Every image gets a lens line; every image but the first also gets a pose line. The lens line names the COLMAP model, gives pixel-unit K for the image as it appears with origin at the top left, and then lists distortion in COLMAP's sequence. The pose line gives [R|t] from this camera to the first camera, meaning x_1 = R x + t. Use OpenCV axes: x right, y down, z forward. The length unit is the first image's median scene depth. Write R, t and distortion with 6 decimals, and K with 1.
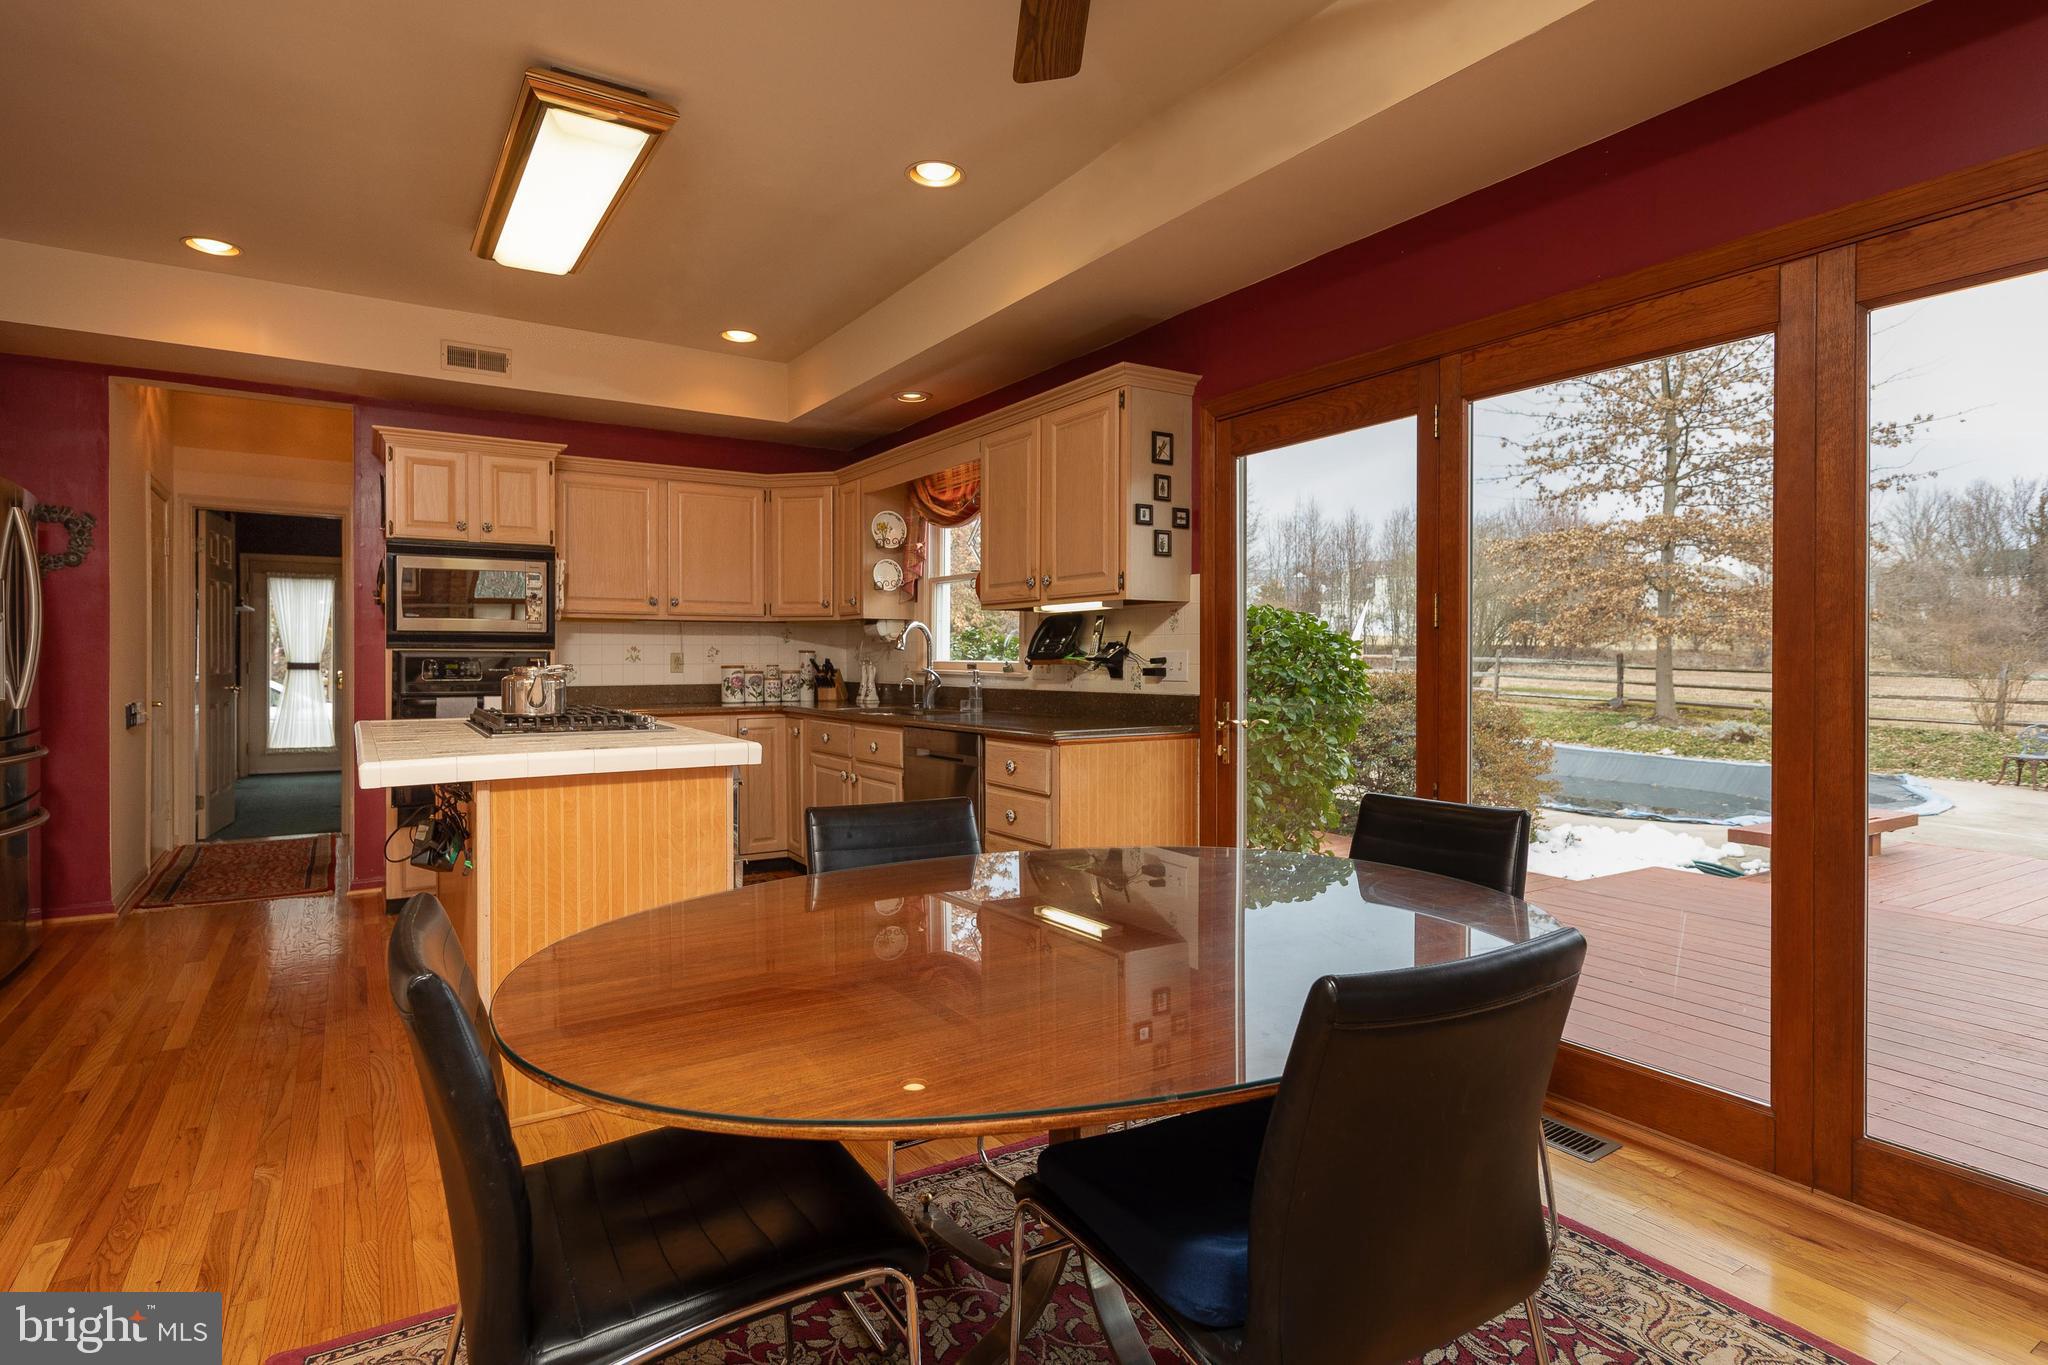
lens RADIAL K [[1067.4, 0, 1022.7], [0, 1067.4, 666.6], [0, 0, 1]] dist [-0.003020, -0.000584]
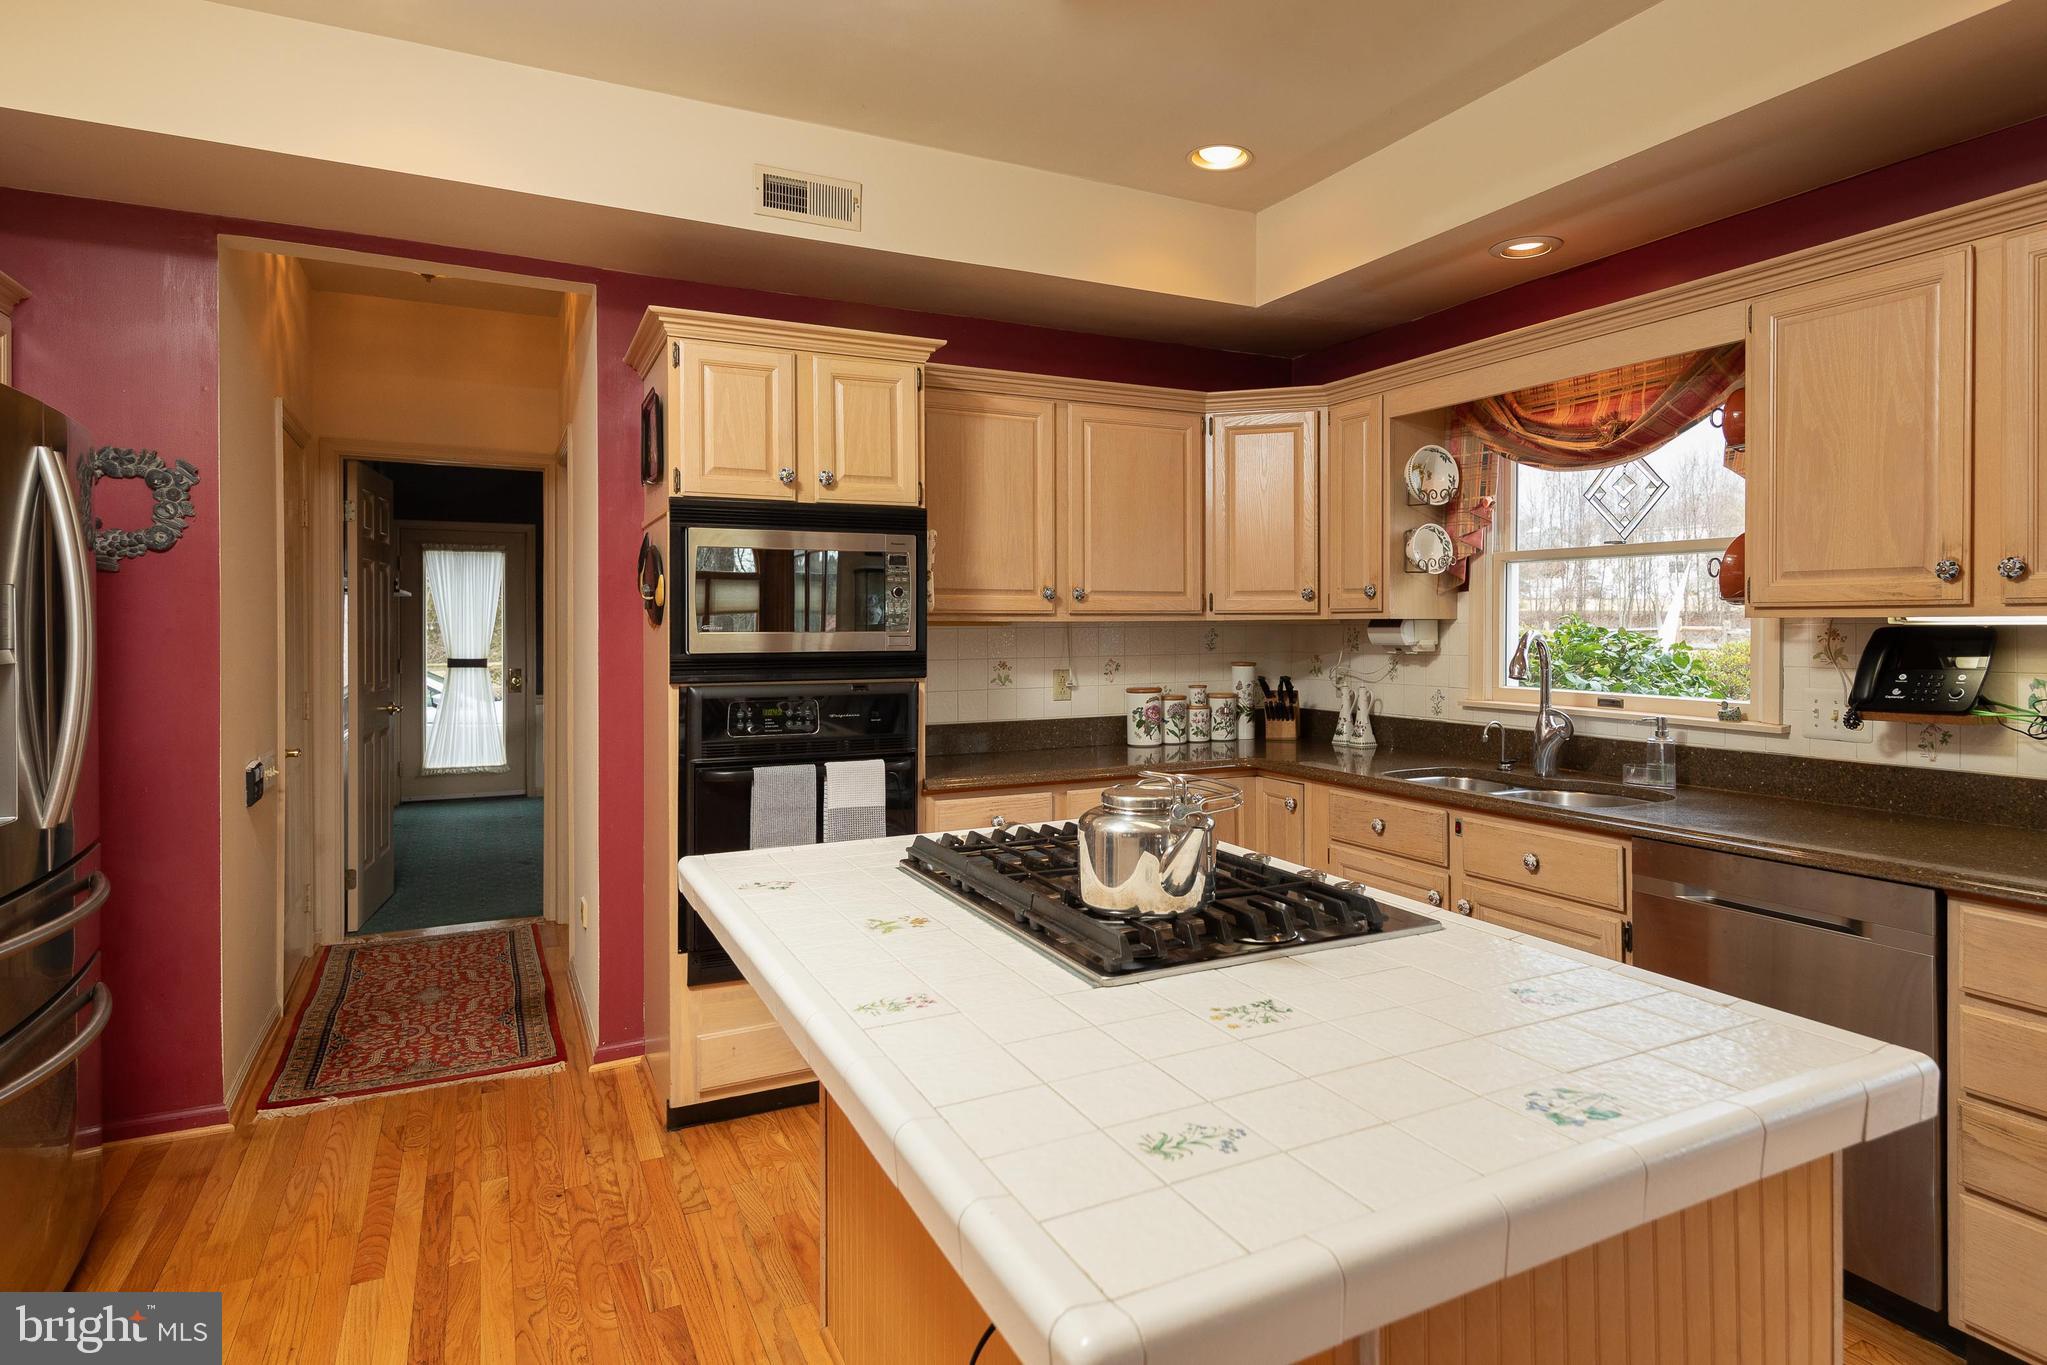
lens RADIAL K [[1143.1, 0, 1109.5], [0, 1143.1, 625.7], [0, 0, 1]] dist [0.004572, -0.000039]
pose [[0.998340, -0.005369, -0.057345, -0.270892], [0.005160, 0.999979, -0.003800, -0.039219], [0.057364, 0.003498, 0.998347, 0.324929]]
